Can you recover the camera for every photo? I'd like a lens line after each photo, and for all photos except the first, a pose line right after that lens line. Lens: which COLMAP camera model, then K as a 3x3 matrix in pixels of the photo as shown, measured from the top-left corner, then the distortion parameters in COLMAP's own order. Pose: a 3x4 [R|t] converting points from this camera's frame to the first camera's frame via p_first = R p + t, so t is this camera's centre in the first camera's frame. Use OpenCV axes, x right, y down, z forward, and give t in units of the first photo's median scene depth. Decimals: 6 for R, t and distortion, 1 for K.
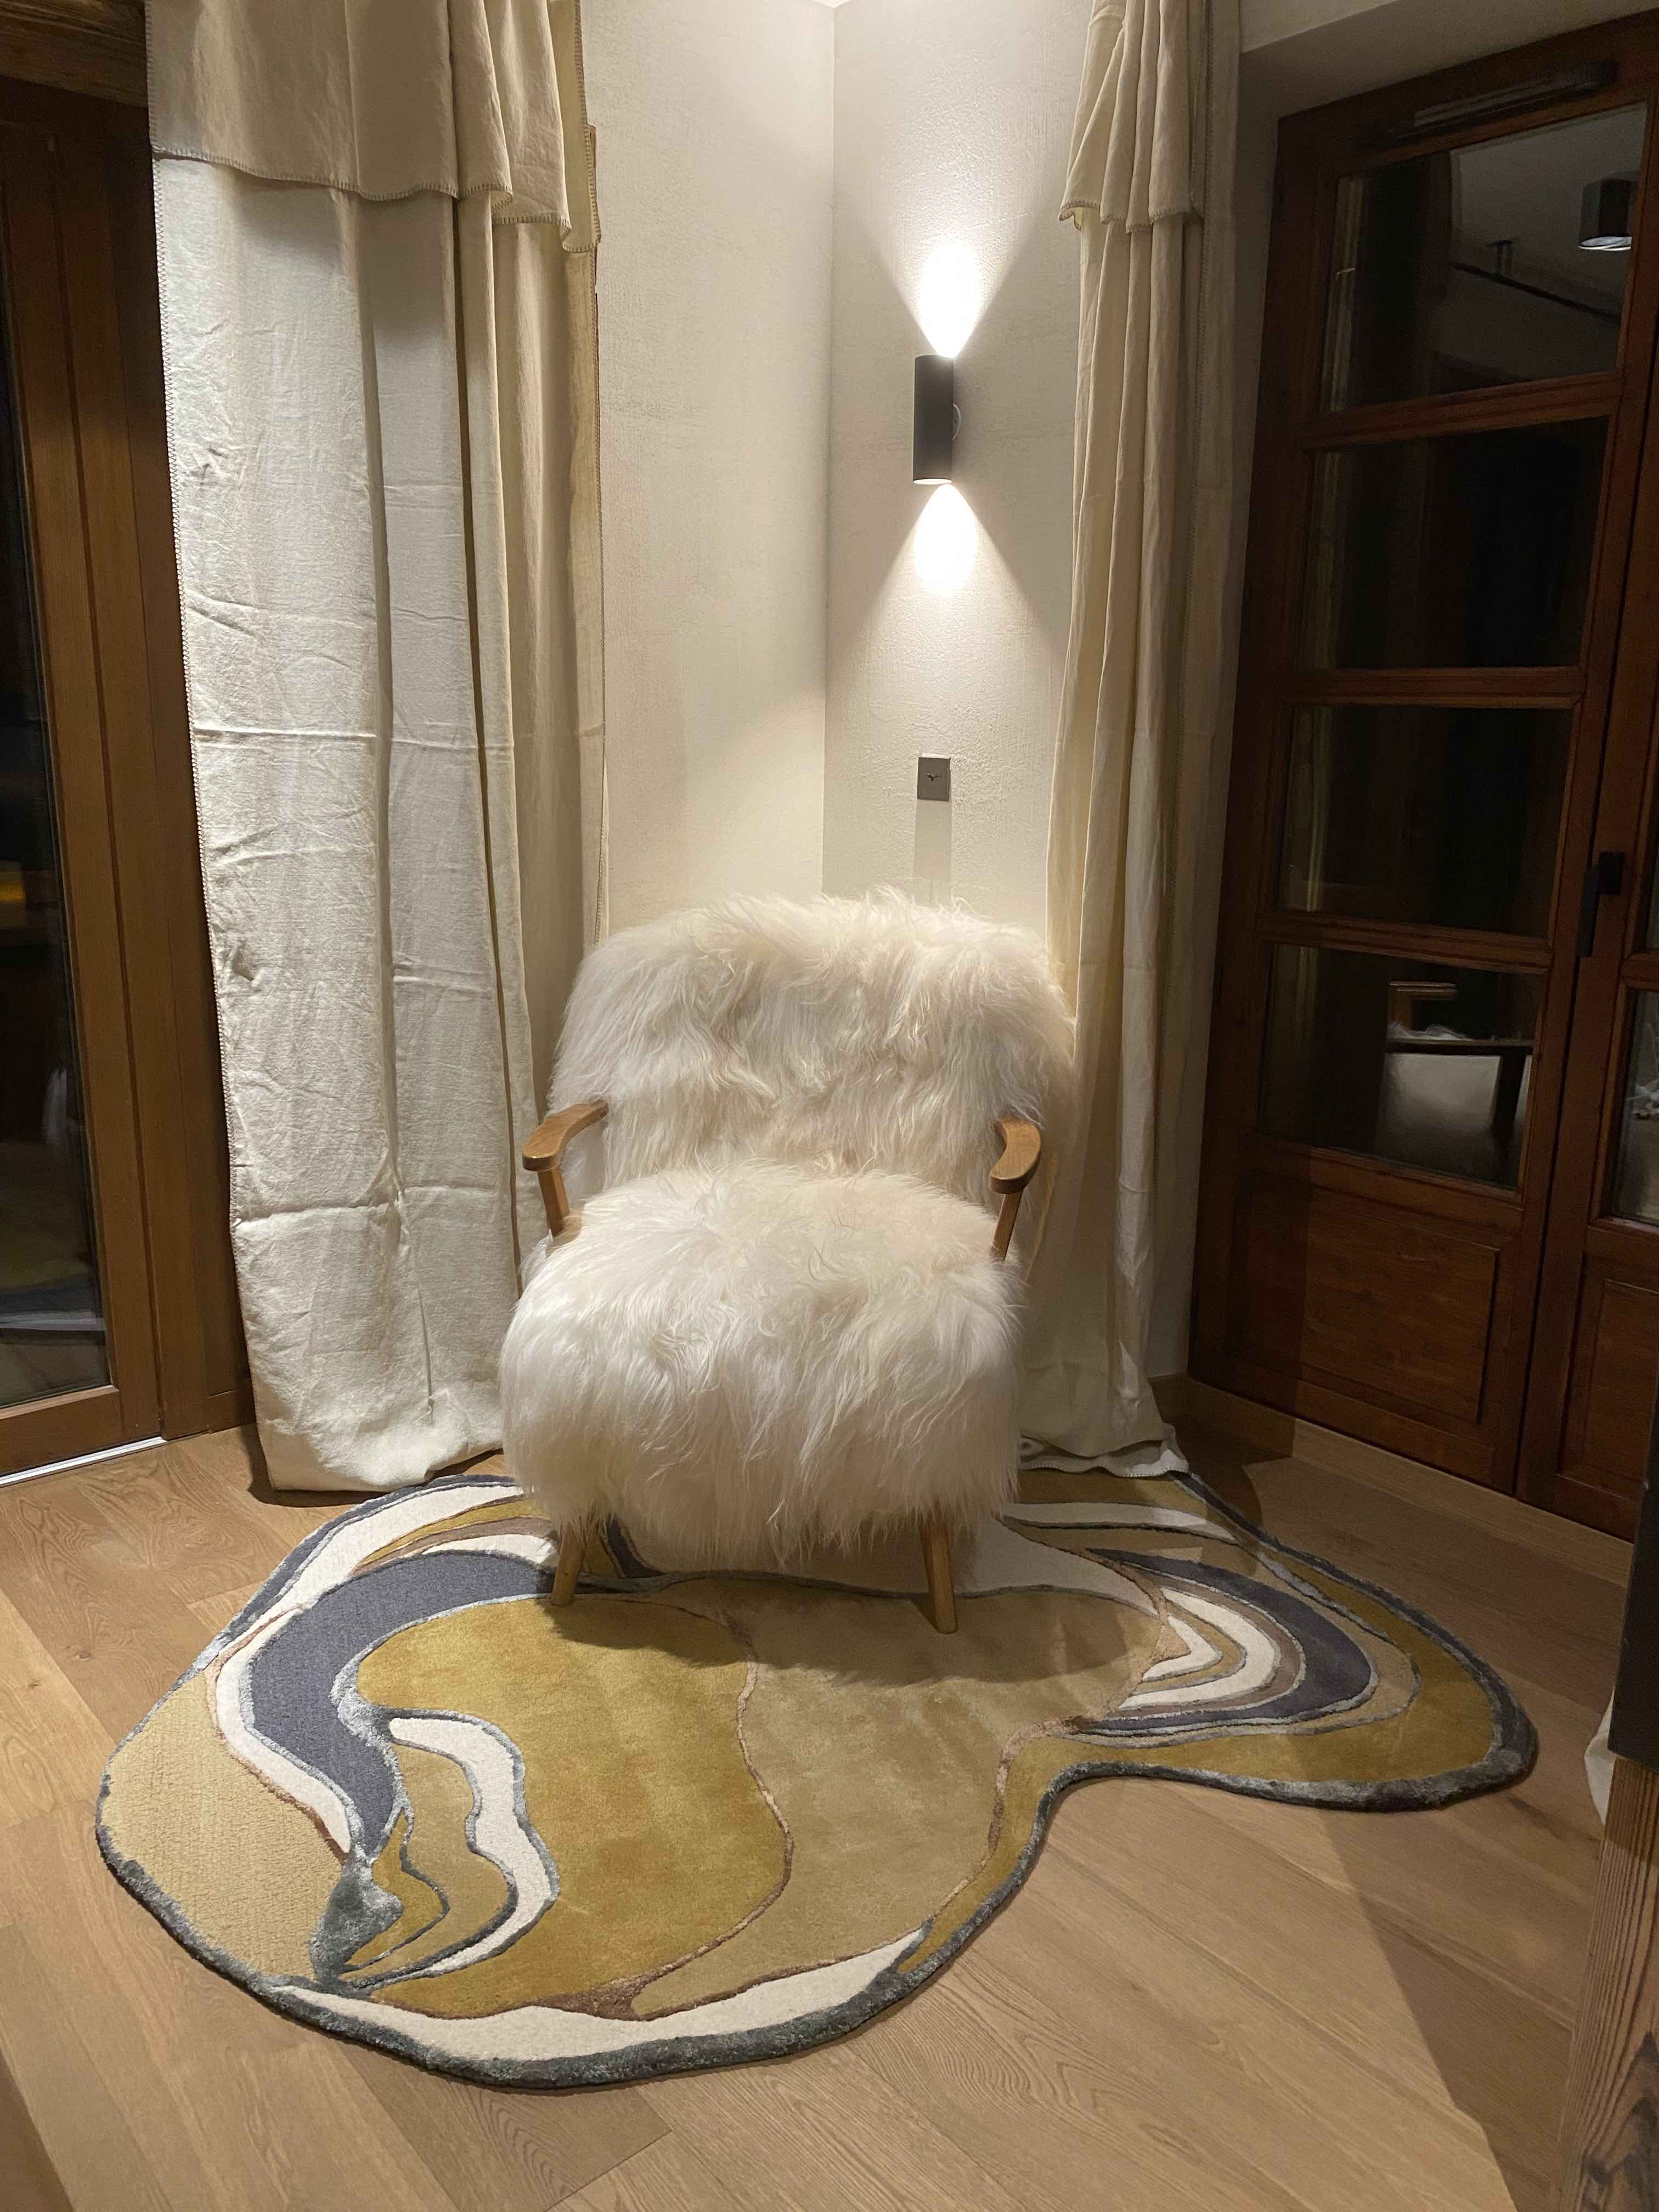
lens RADIAL K [[1657.4, 0, 852.2], [0, 1657.4, 1147.3], [0, 0, 1]] dist [0.009428, -0.021320]
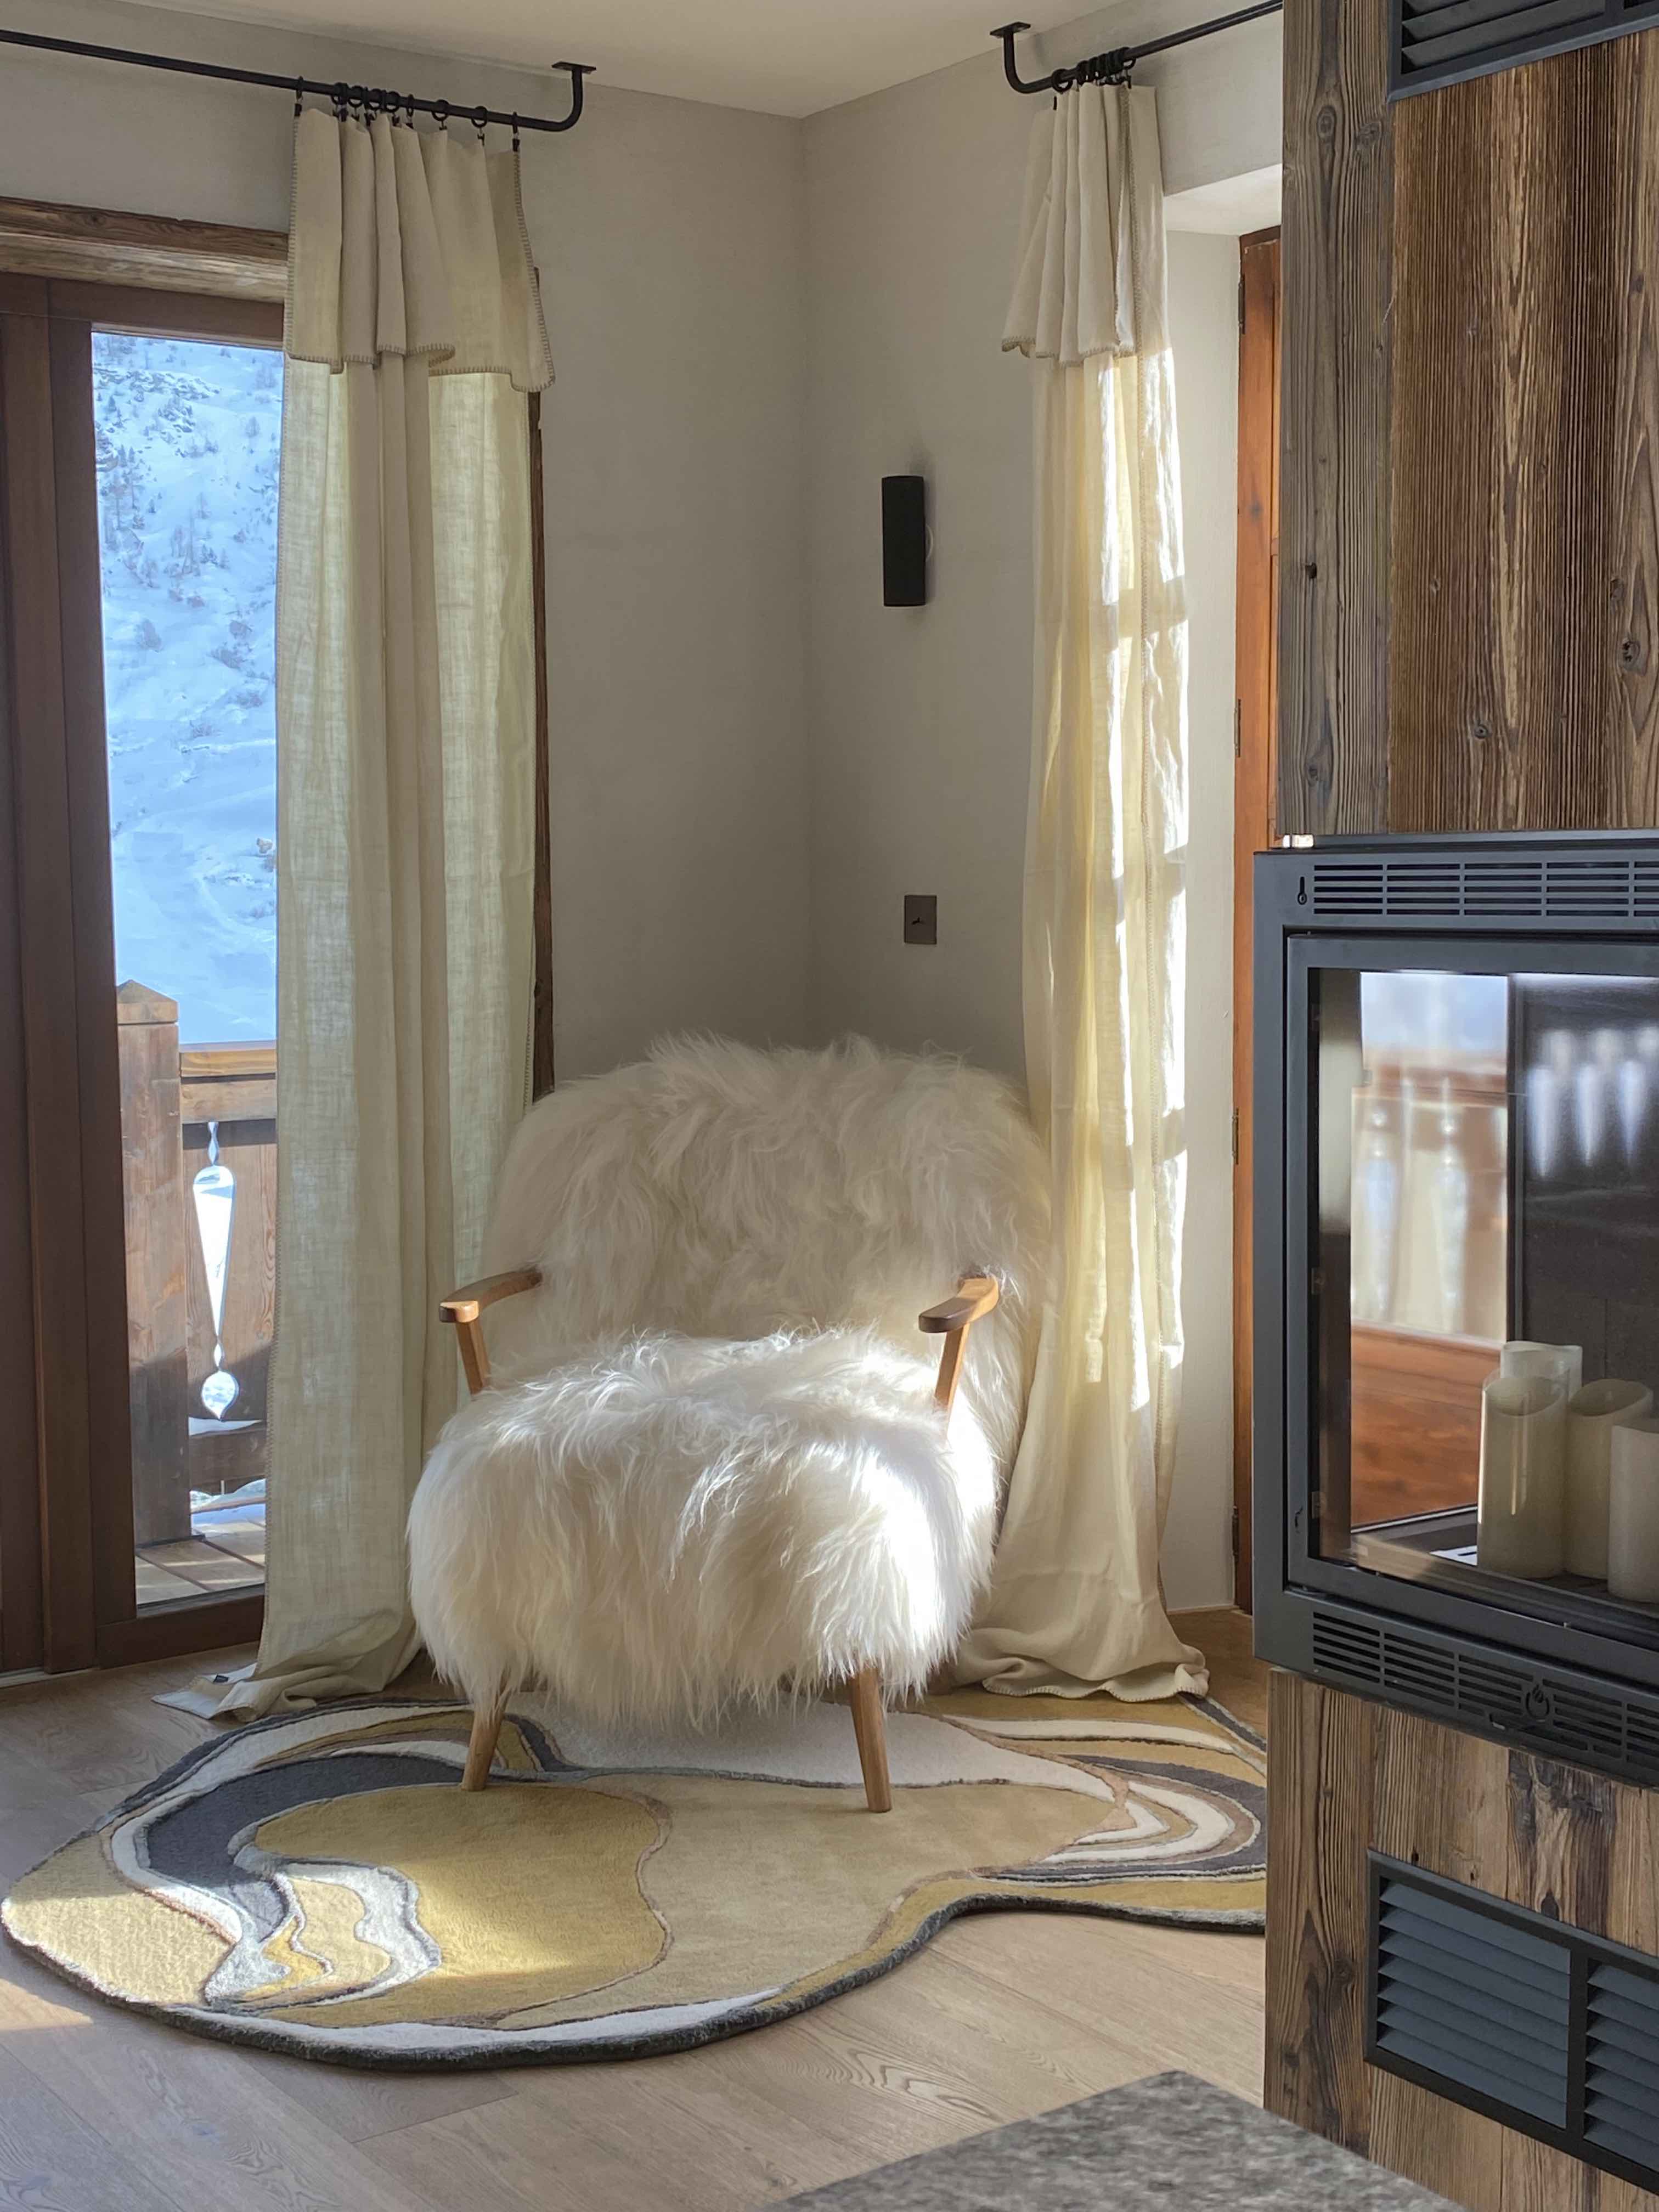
lens RADIAL K [[2875.2, 0, 829.0], [0, 2875.2, 1104.8], [0, 0, 1]] dist [0.010432, 0.000000]
pose [[0.994565, -0.017106, -0.102701, 0.192421], [-0.000739, 0.985225, -0.171261, 0.172199], [0.104113, 0.170406, 0.979858, -0.612226]]
